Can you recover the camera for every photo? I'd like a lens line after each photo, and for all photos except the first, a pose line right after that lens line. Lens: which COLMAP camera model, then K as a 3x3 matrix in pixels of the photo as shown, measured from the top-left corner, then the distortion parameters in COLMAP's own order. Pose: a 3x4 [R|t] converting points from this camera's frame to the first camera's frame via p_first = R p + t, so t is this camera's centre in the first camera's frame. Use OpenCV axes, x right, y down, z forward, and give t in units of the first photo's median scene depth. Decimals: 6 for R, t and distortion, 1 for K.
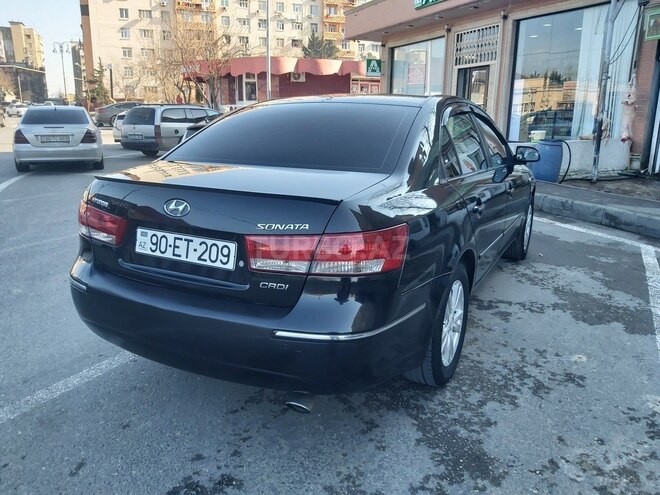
lens RADIAL K [[506.9, 0, 325.9], [0, 506.9, 256.4], [0, 0, 1]] dist [0.050312, -0.095547]
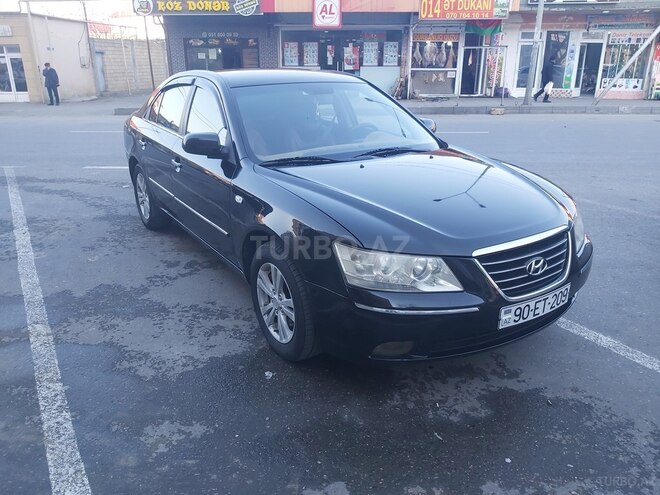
lens RADIAL K [[506.9, 0, 329.1], [0, 506.9, 248.2], [0, 0, 1]] dist [0.050312, -0.095547]
pose [[-0.482596, 0.288528, -0.826954, 1.071409], [-0.236504, 0.866176, 0.440232, -0.484262], [0.843307, 0.408032, -0.349775, 1.622073]]
